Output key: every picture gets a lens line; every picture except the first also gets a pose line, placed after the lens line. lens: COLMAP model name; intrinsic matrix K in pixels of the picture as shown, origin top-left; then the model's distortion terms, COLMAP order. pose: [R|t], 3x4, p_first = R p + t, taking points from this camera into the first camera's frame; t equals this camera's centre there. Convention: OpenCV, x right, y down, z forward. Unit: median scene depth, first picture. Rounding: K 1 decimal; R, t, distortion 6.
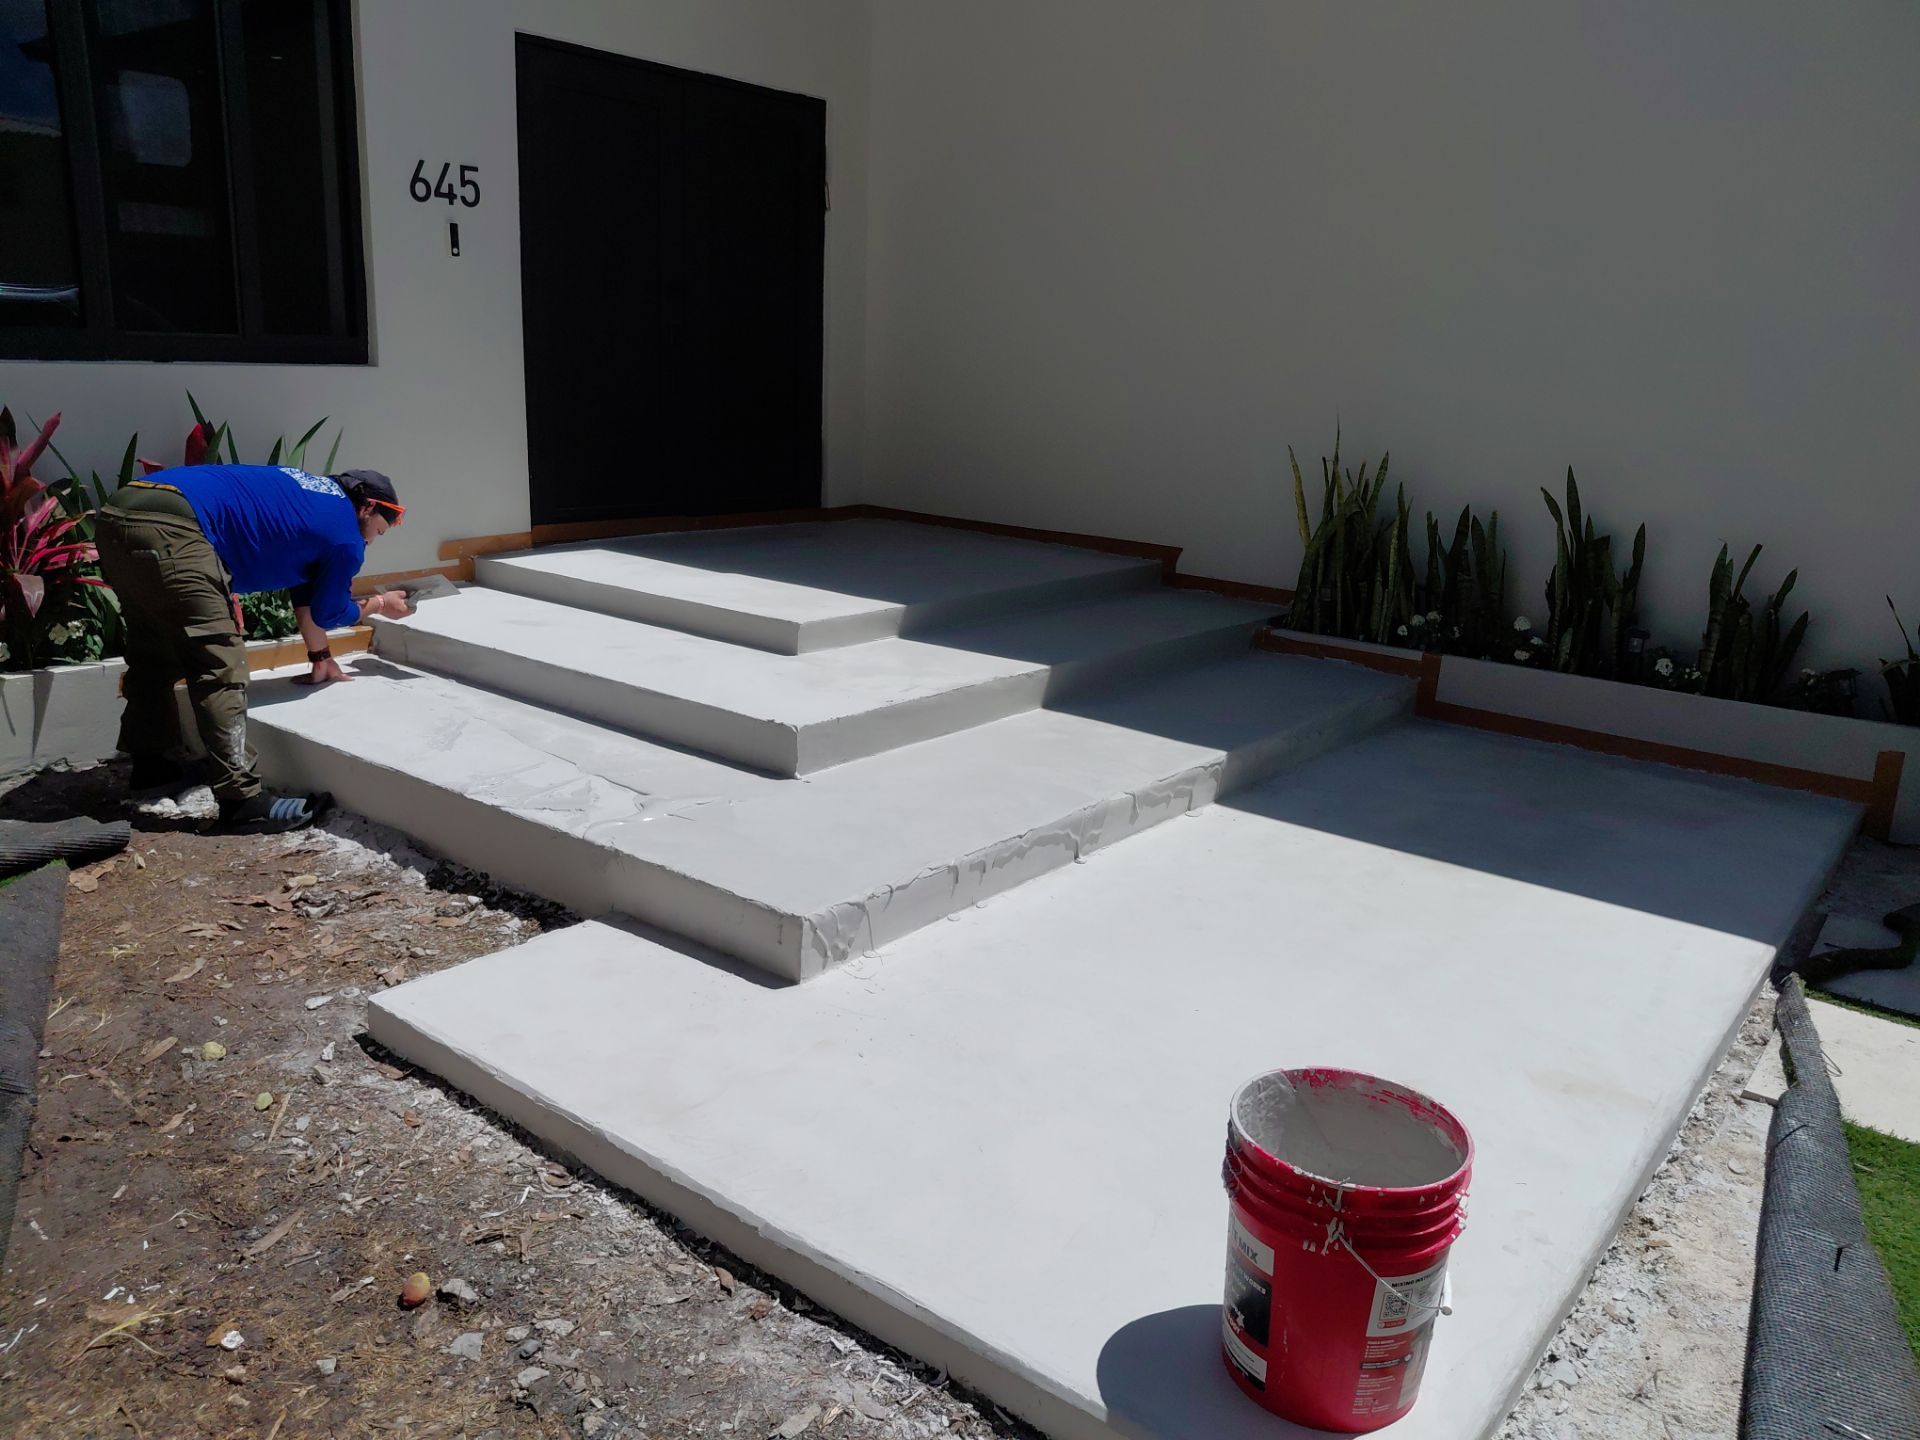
lens RADIAL K [[1452.5, 0, 943.7], [0, 1452.5, 711.3], [0, 0, 1]] dist [-0.003608, -0.016160]
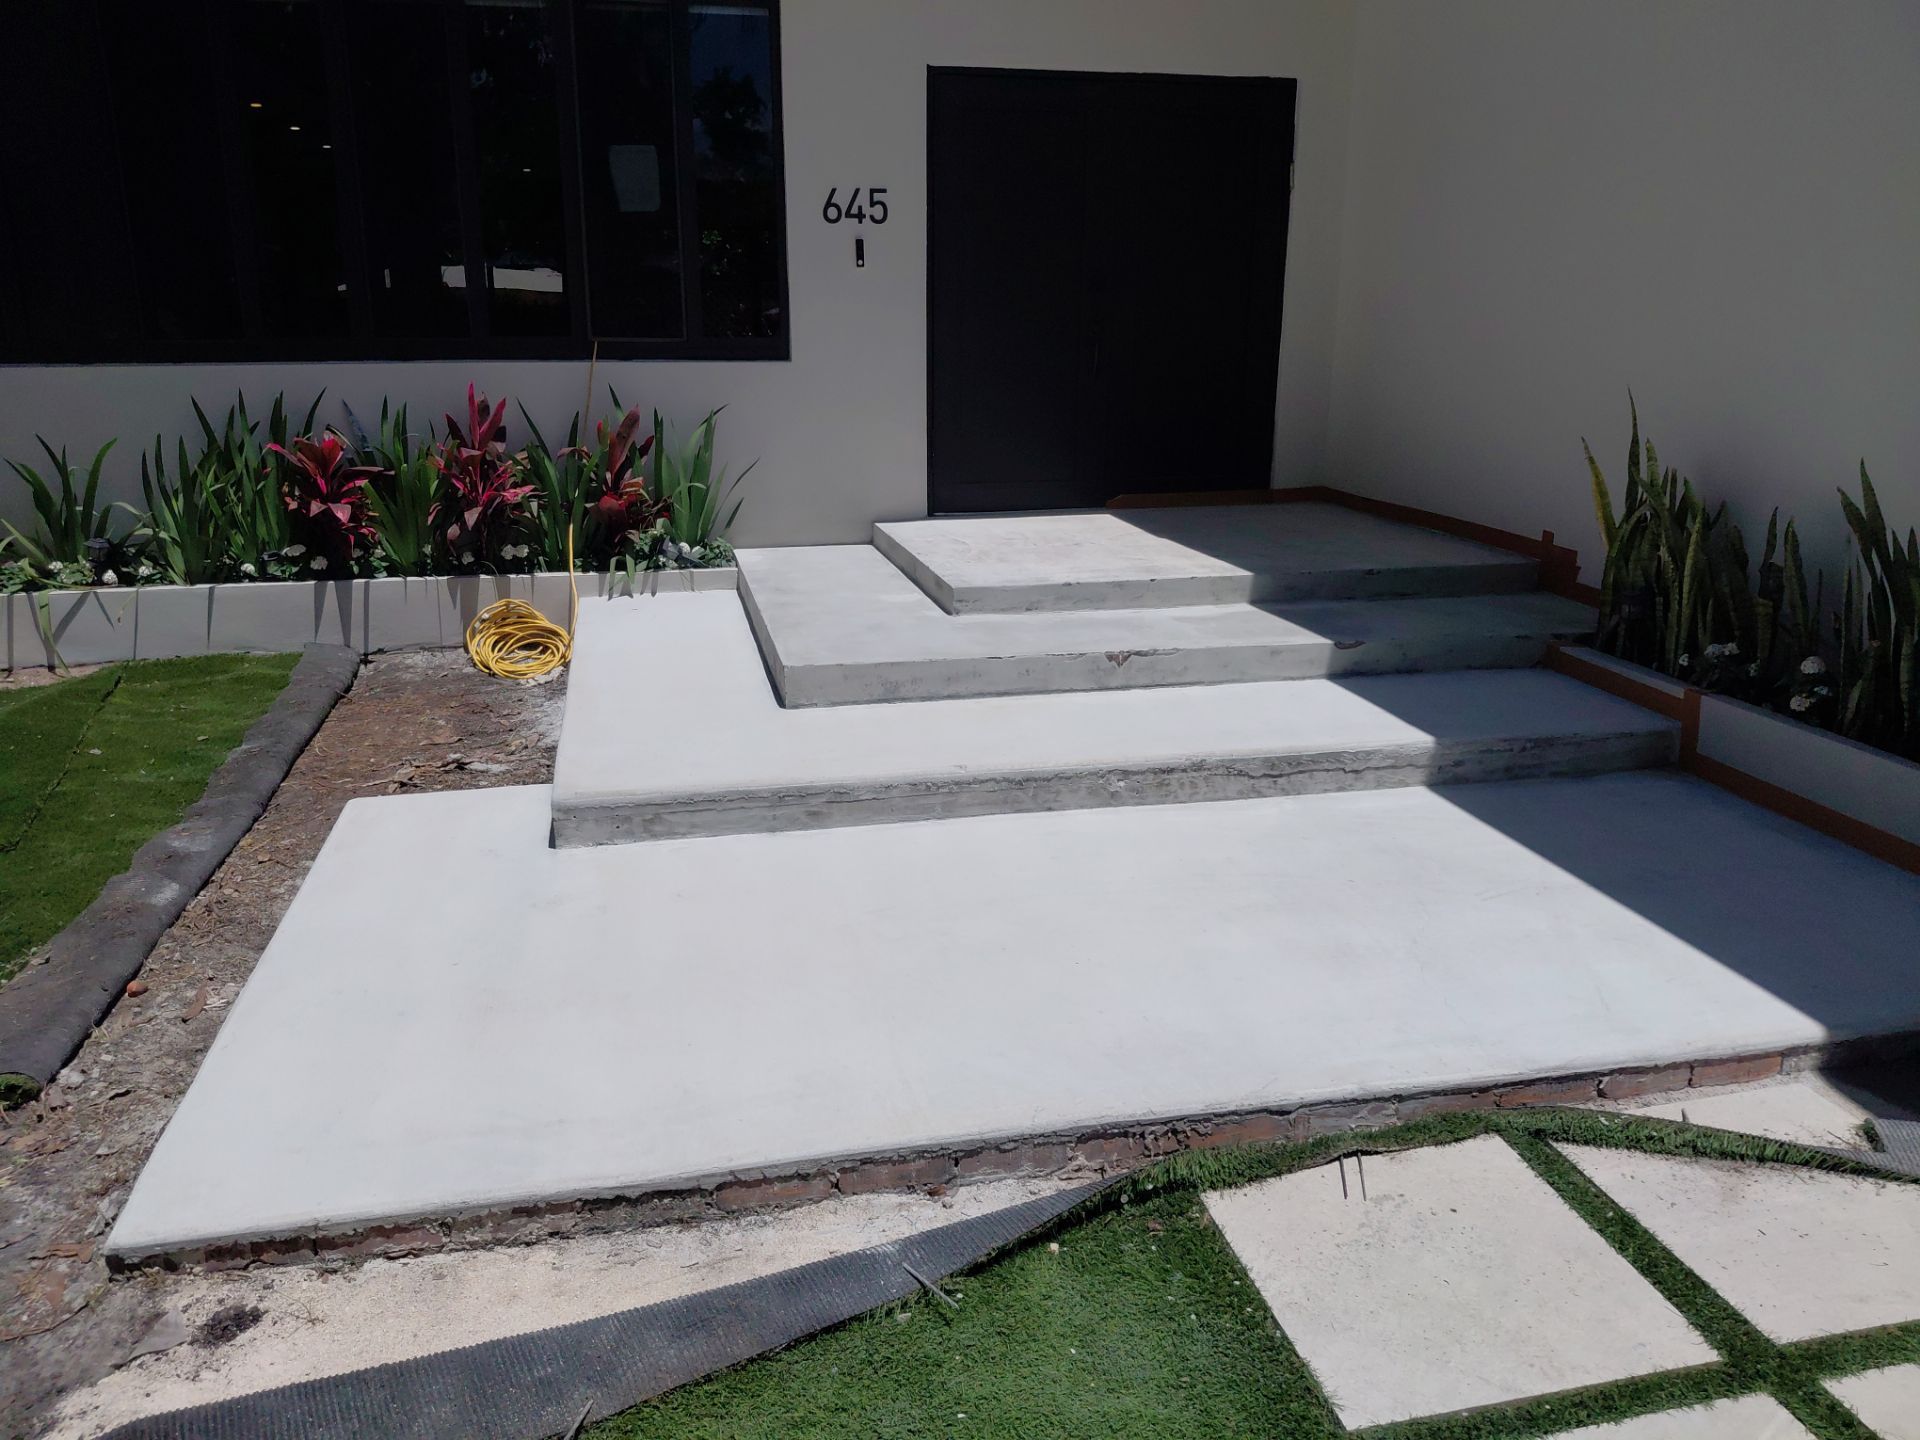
lens RADIAL K [[1413.6, 0, 968.3], [0, 1413.6, 733.2], [0, 0, 1]] dist [0.013385, 0.007734]
pose [[0.781653, 0.137703, -0.608322, 0.503325], [-0.121236, 0.990266, 0.068381, -0.022141], [0.611817, 0.020301, 0.790739, 0.135491]]
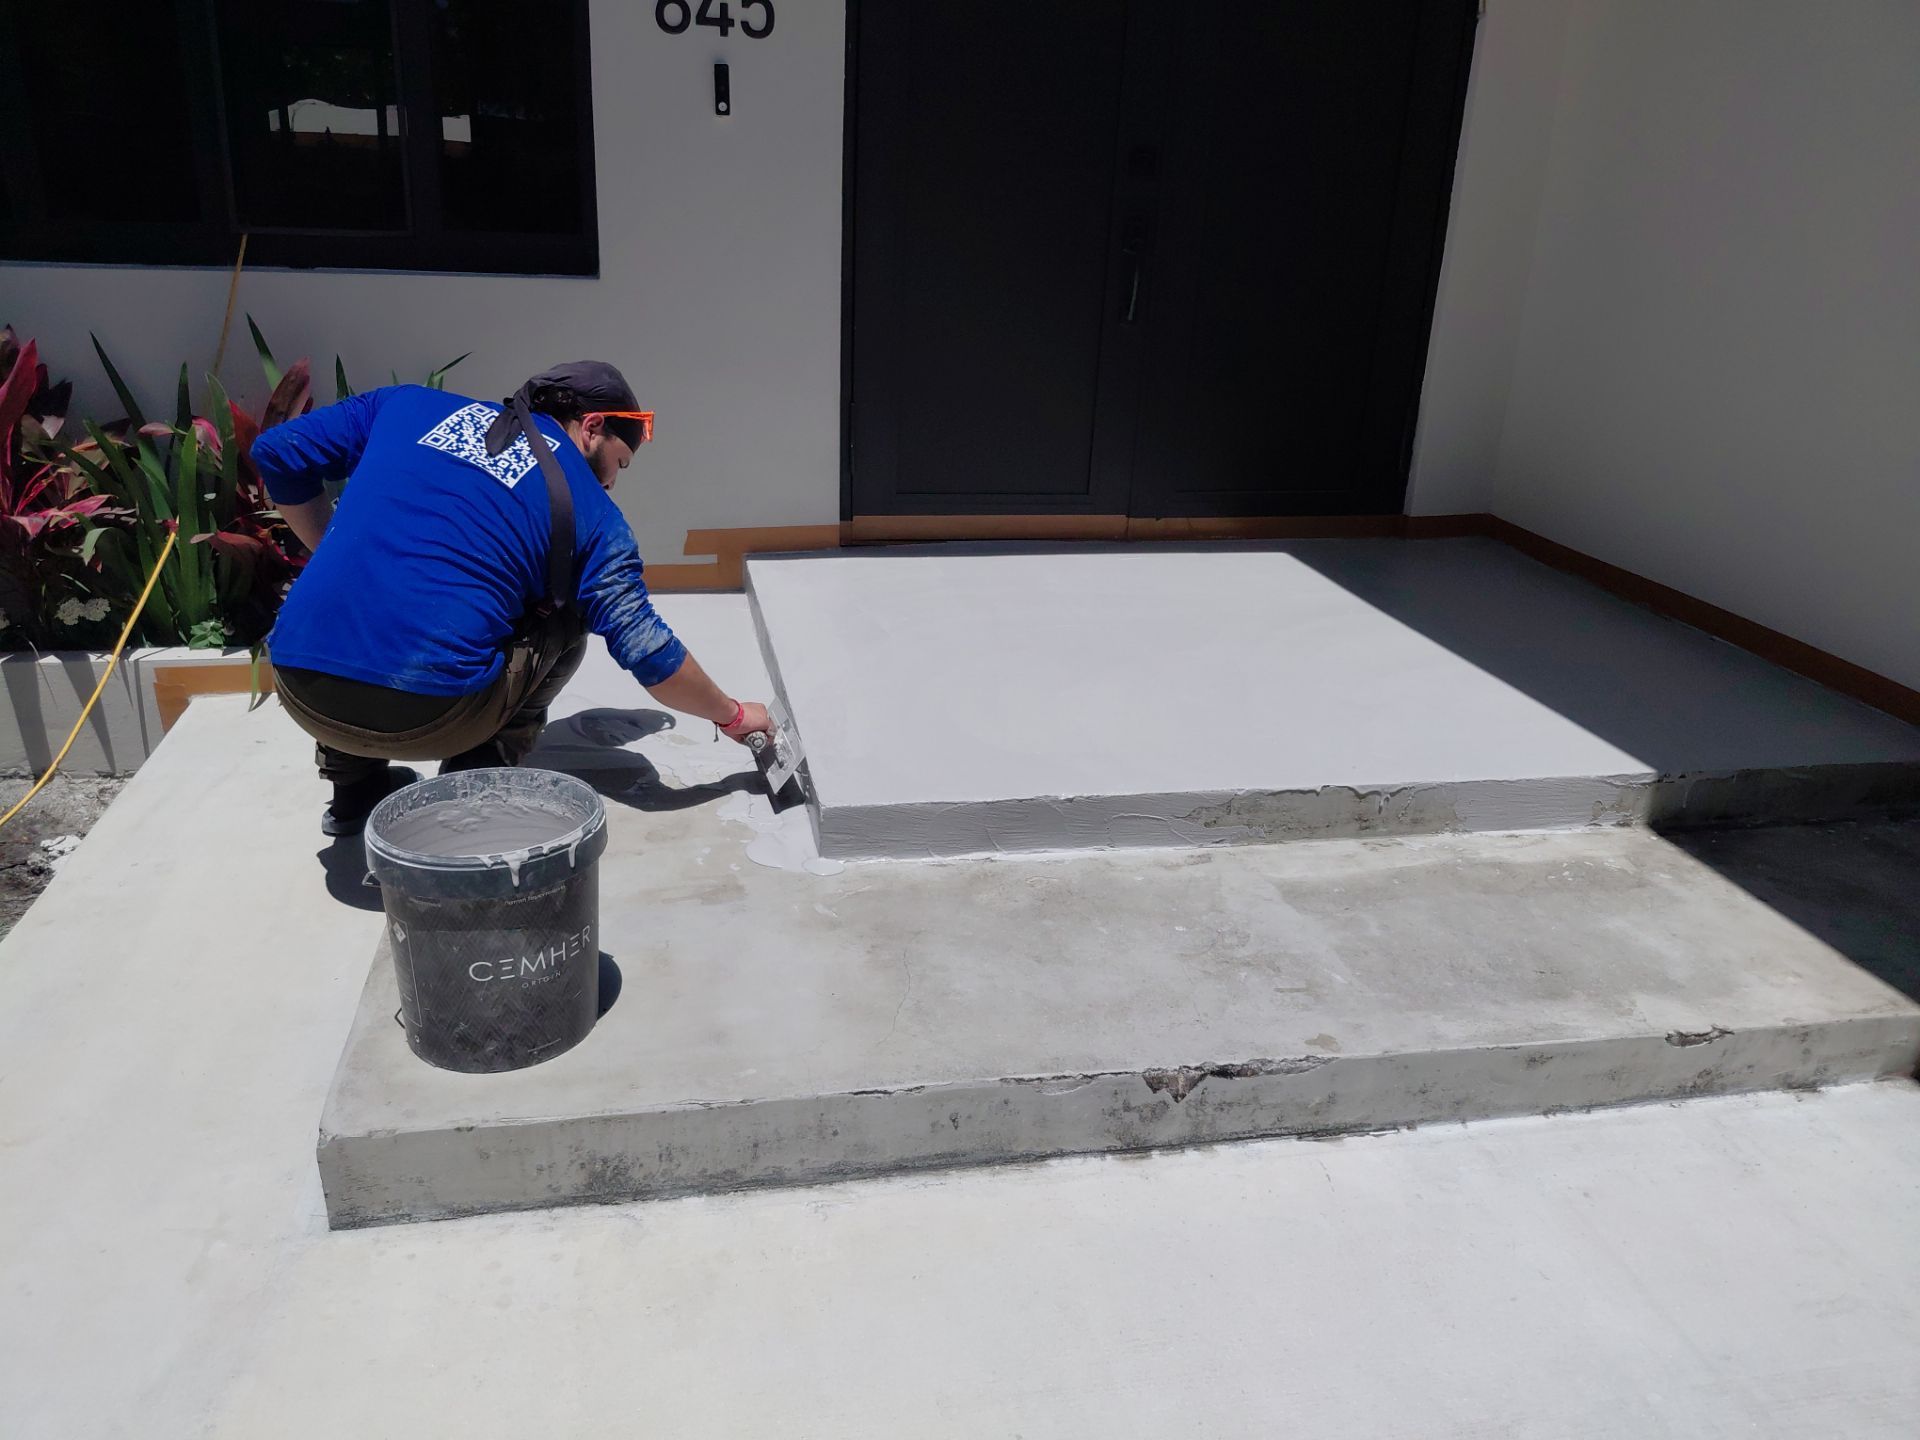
lens RADIAL K [[1452.5, 0, 963.0], [0, 1452.5, 699.2], [0, 0, 1]] dist [-0.003608, -0.016160]
pose [[0.772588, 0.200674, -0.602360, 0.209548], [-0.159396, 0.979656, 0.121927, -0.149085], [0.614573, 0.001814, 0.788857, 0.542144]]
